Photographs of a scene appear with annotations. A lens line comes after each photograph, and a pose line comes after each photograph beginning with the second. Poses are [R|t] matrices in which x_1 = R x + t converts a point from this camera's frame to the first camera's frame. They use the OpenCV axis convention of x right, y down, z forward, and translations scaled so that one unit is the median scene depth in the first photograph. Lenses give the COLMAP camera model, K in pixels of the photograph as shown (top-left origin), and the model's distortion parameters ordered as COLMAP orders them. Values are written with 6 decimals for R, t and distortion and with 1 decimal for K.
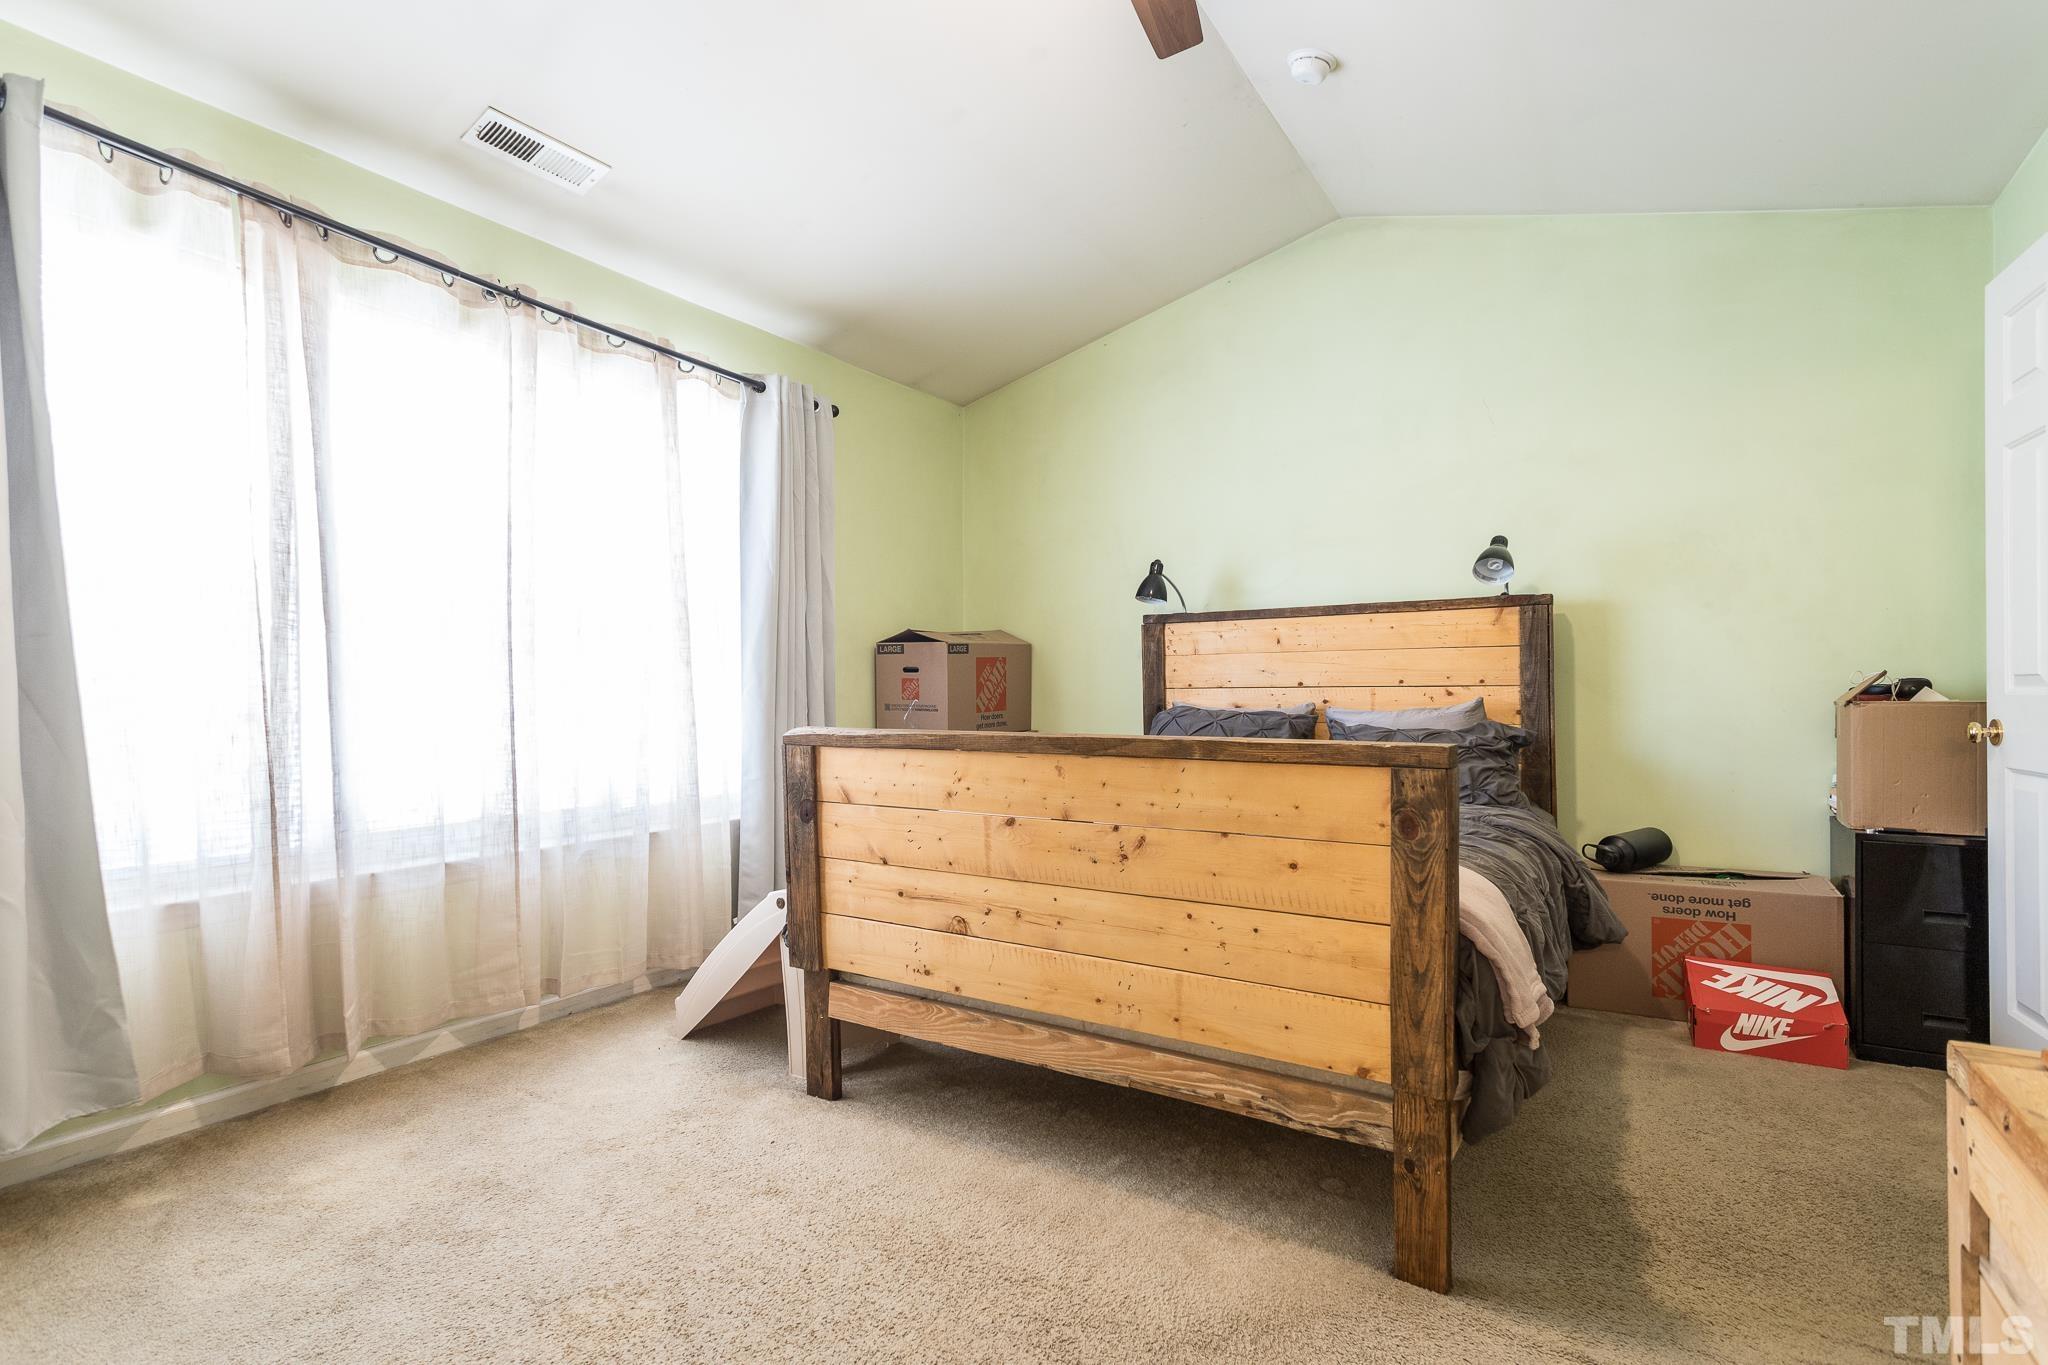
lens RADIAL K [[992.1, 0, 1030.1], [0, 992.1, 683.0], [0, 0, 1]] dist [0.005392, -0.001049]
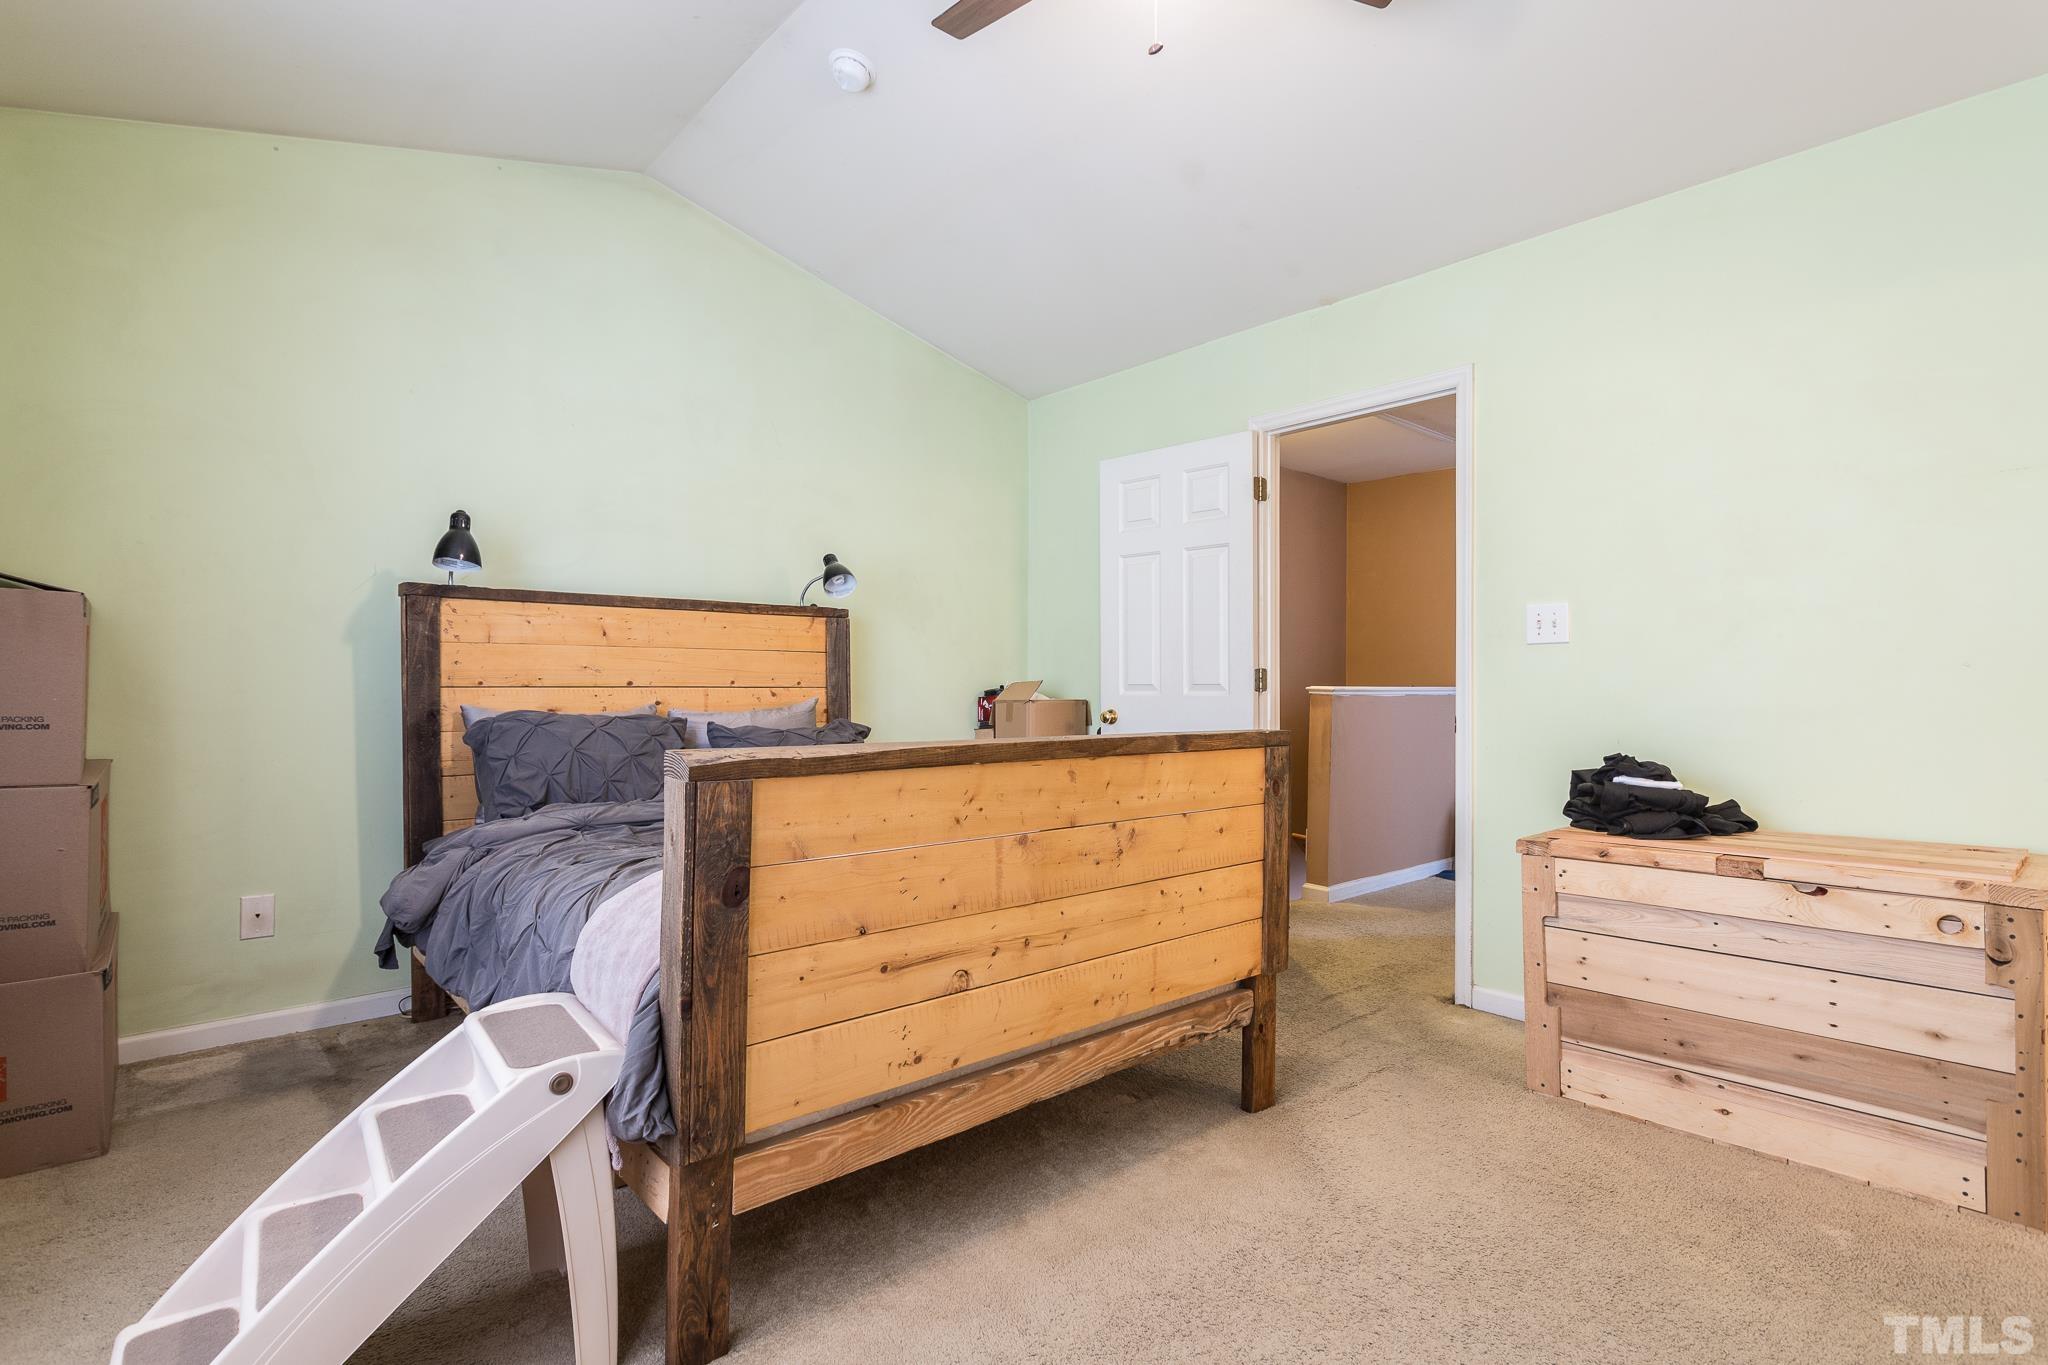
lens RADIAL K [[992.1, 0, 1032.1], [0, 992.1, 683.5], [0, 0, 1]] dist [0.005392, -0.001049]
pose [[0.271375, 0.011144, 0.962409, -0.843922], [-0.010836, 0.999905, -0.008523, 0.008250], [-0.962413, -0.008116, 0.271470, 0.733702]]
